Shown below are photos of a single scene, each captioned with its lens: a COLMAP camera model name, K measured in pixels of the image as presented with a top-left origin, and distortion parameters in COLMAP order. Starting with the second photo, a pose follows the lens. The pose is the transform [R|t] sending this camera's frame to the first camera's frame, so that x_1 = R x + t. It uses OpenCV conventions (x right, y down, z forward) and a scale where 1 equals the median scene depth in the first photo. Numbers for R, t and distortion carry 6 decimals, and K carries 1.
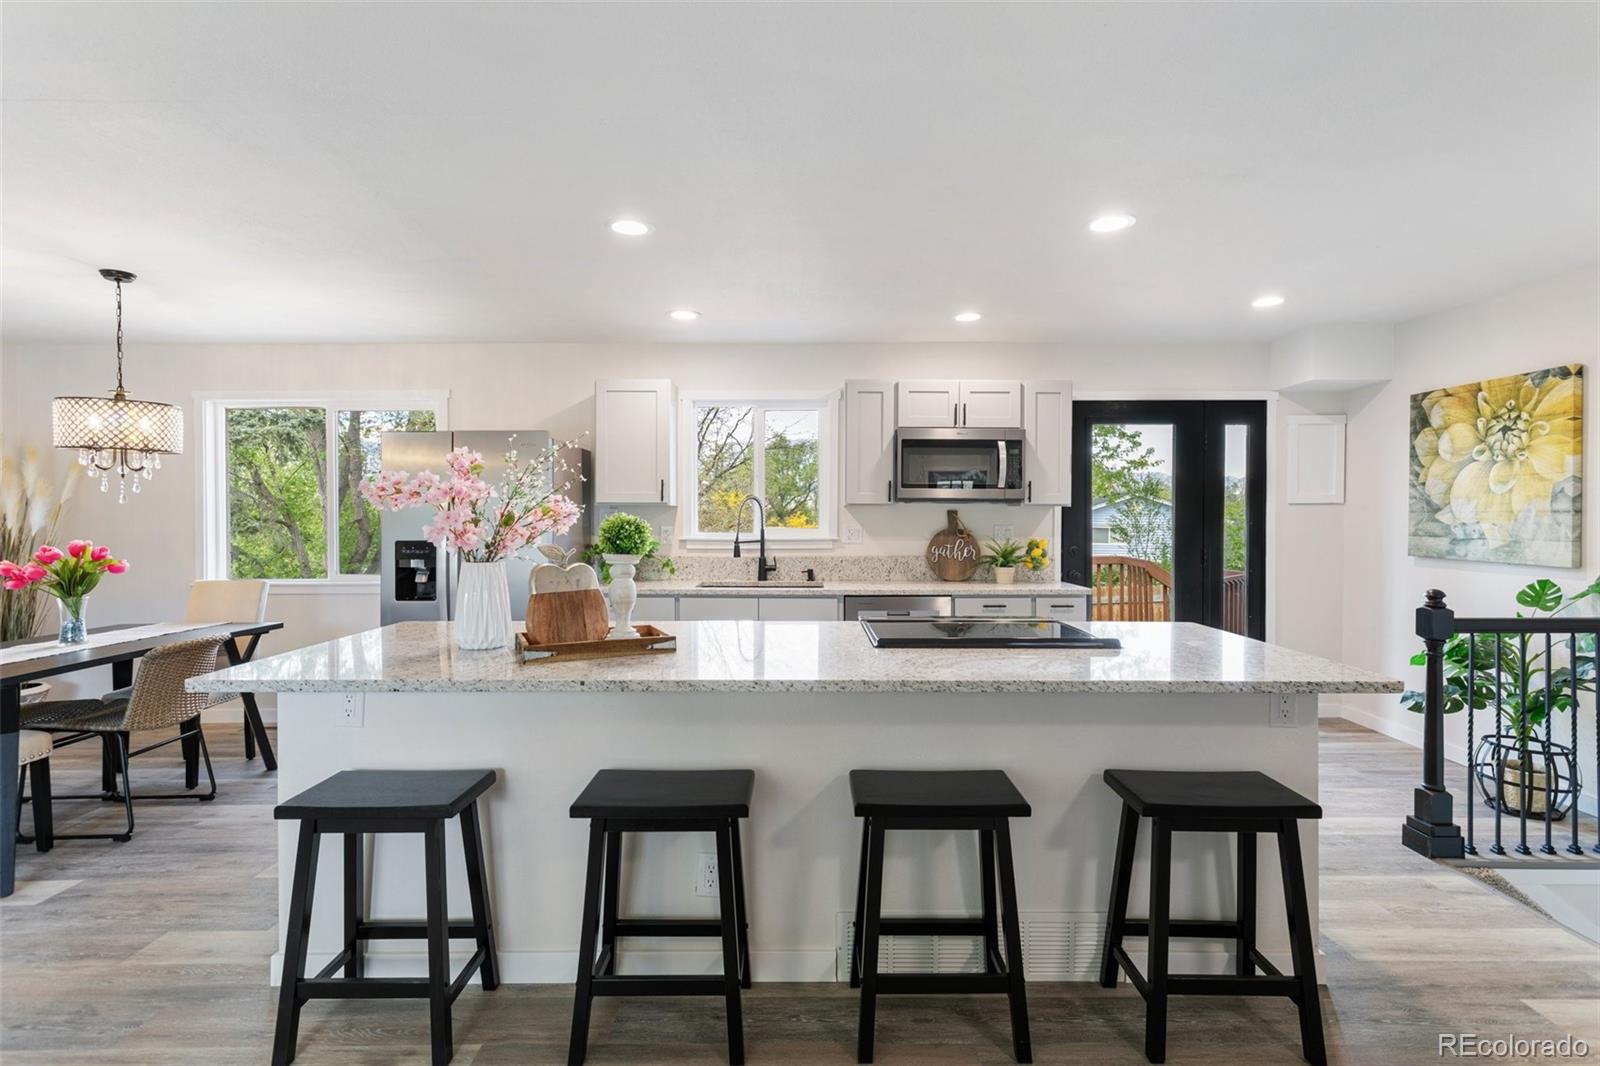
lens RADIAL K [[754.9, 0, 806.3], [0, 754.9, 521.5], [0, 0, 1]] dist [-0.002375, 0.002018]
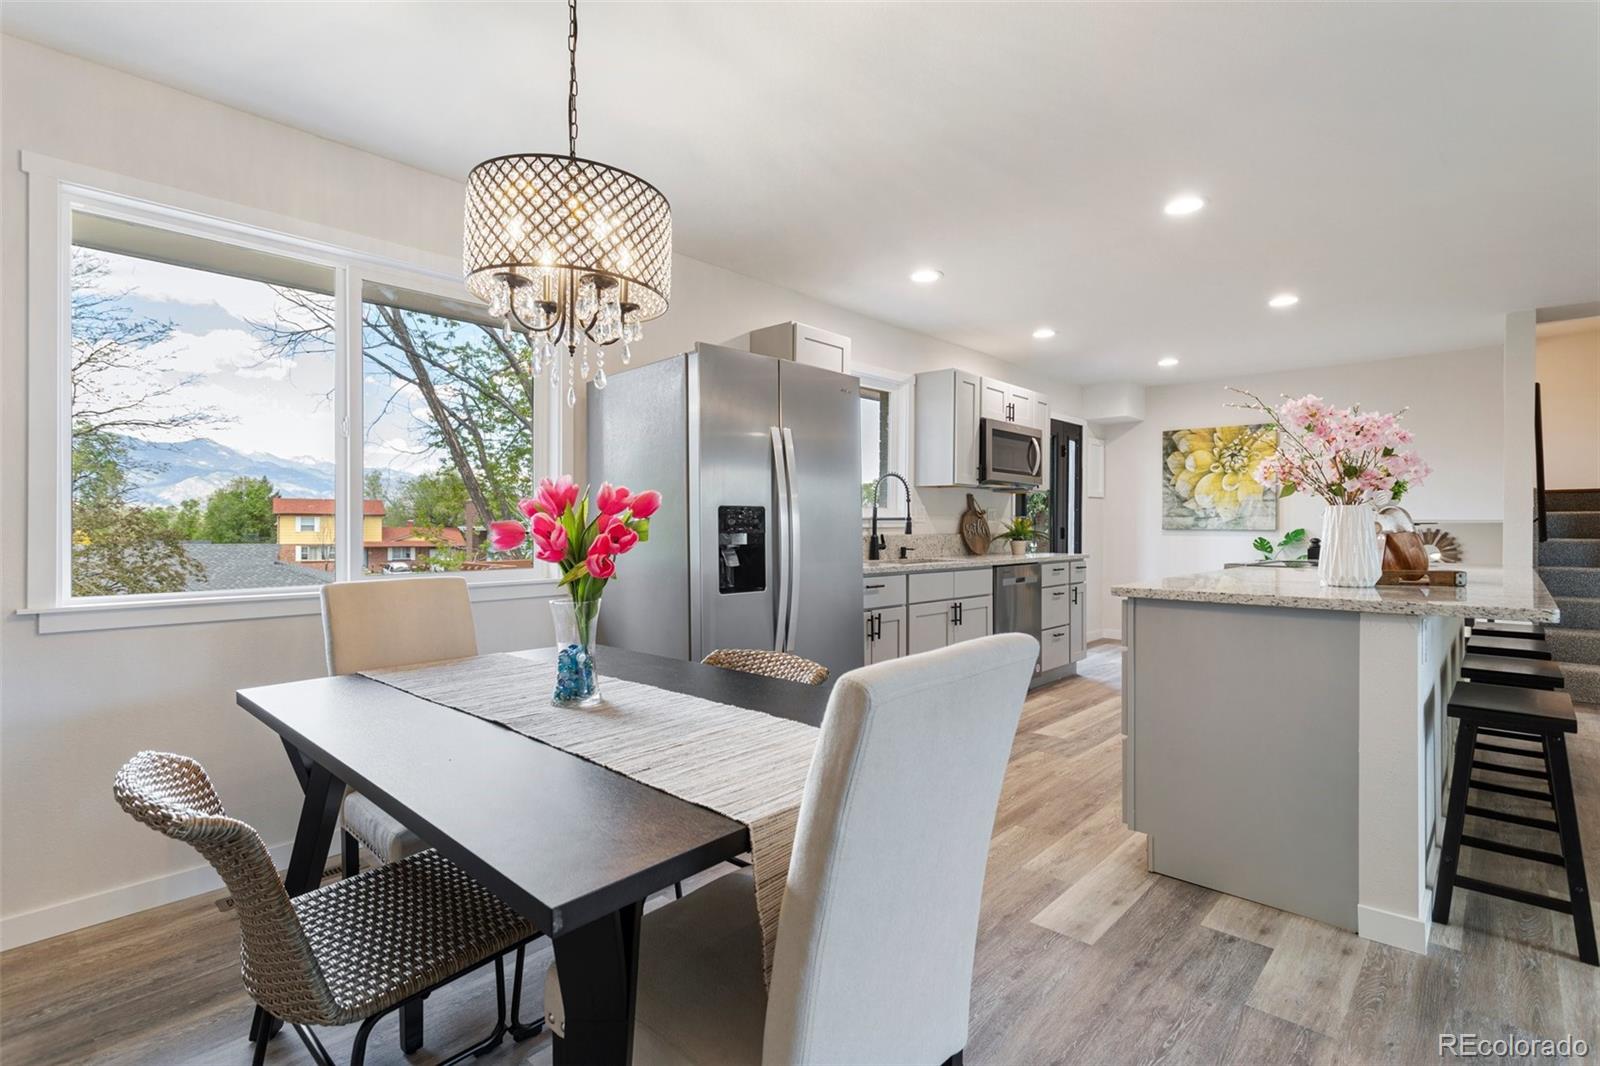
lens RADIAL K [[751.8, 0, 806.6], [0, 751.8, 524.9], [0, 0, 1]] dist [-0.000433, -0.000651]
pose [[0.684129, 0.002639, 0.729356, -0.940370], [0.004668, 0.999957, -0.007997, 0.046619], [-0.729346, 0.008876, 0.684087, 0.455198]]
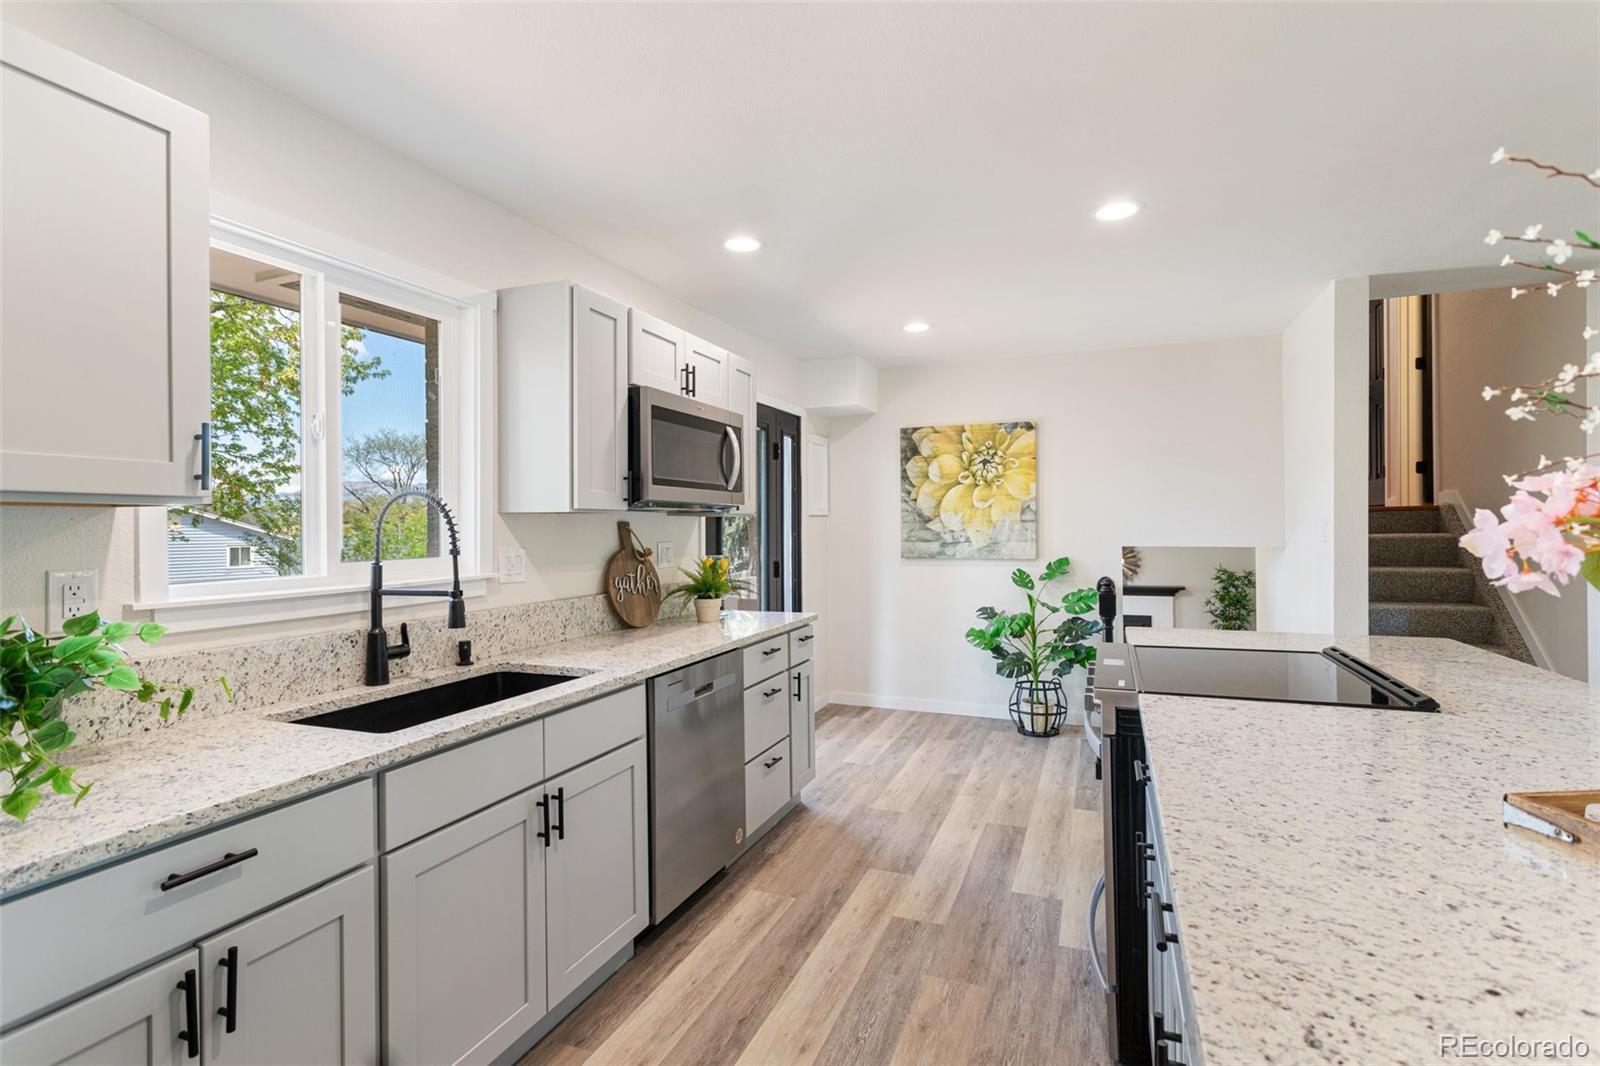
lens RADIAL K [[754.9, 0, 806.3], [0, 754.9, 521.5], [0, 0, 1]] dist [-0.002375, 0.002018]
pose [[0.374711, 0.000393, 0.927142, -0.417423], [0.018837, 0.999790, -0.008037, -0.007143], [-0.926950, 0.020476, 0.374625, 0.692732]]
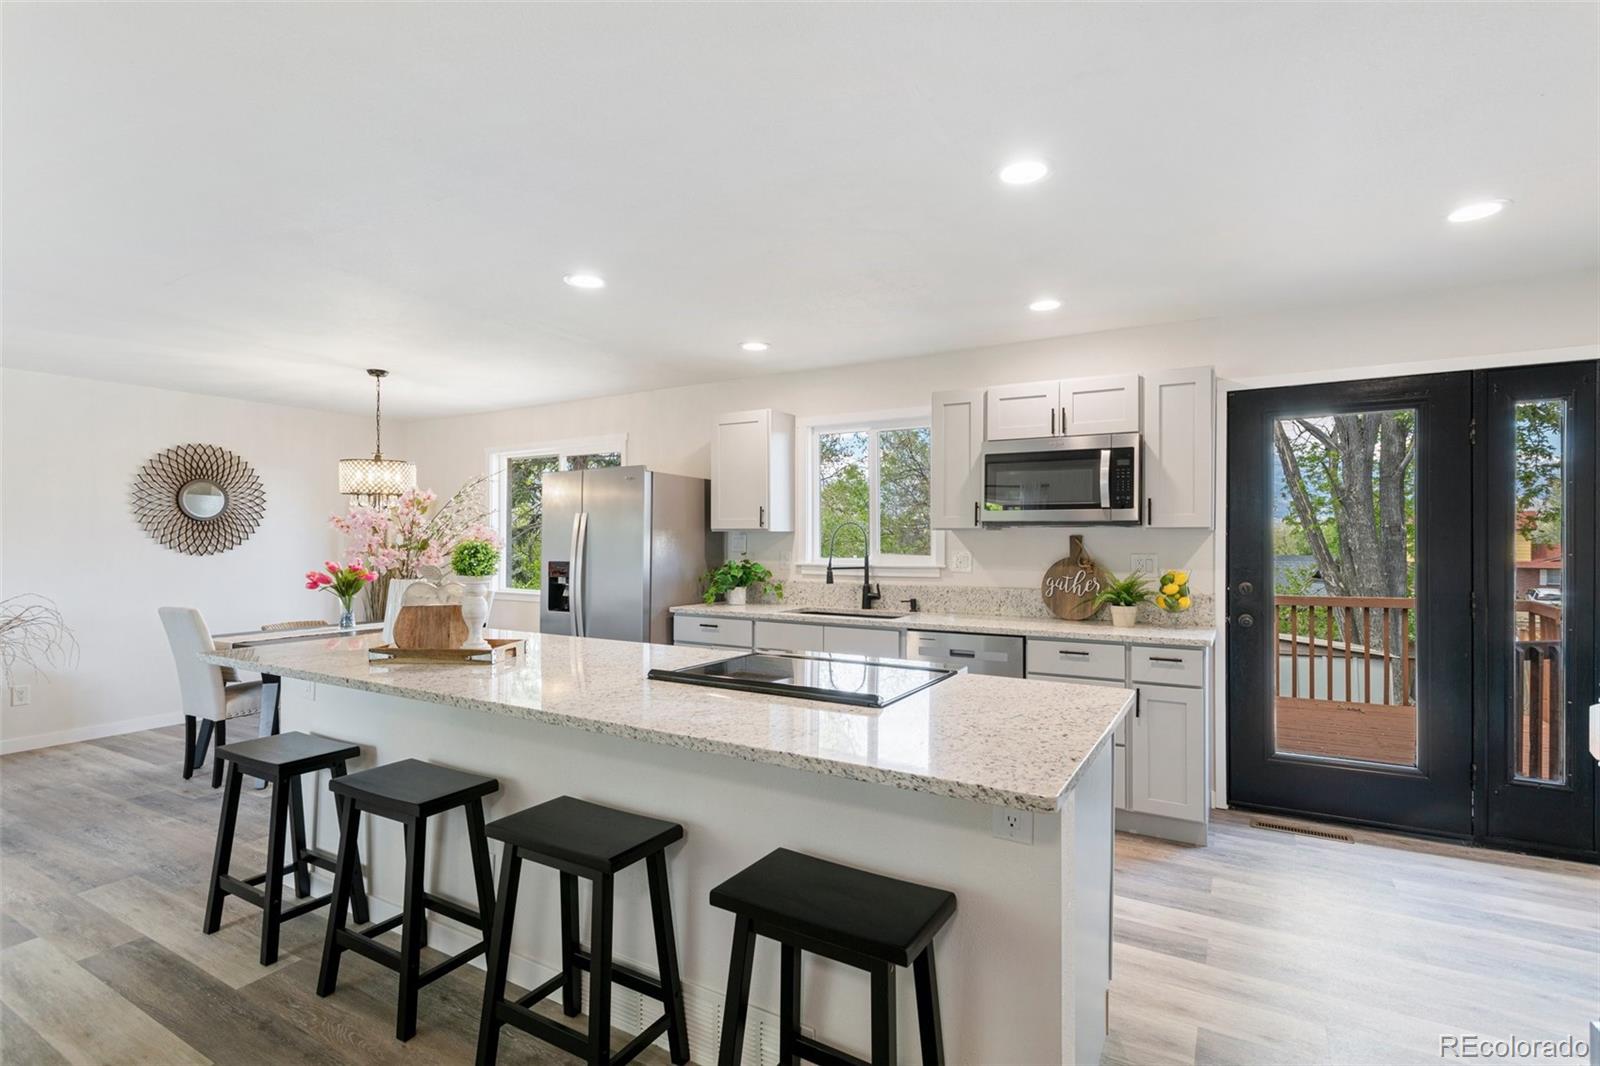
lens RADIAL K [[762.7, 0, 800.0], [0, 762.7, 533.0], [0, 0, 1]] dist [0.001606, 0.001045]
pose [[0.860149, -0.003634, -0.510030, 0.415393], [-0.004806, 0.999872, -0.015228, -0.003453], [0.510020, 0.015549, 0.860022, 0.136574]]
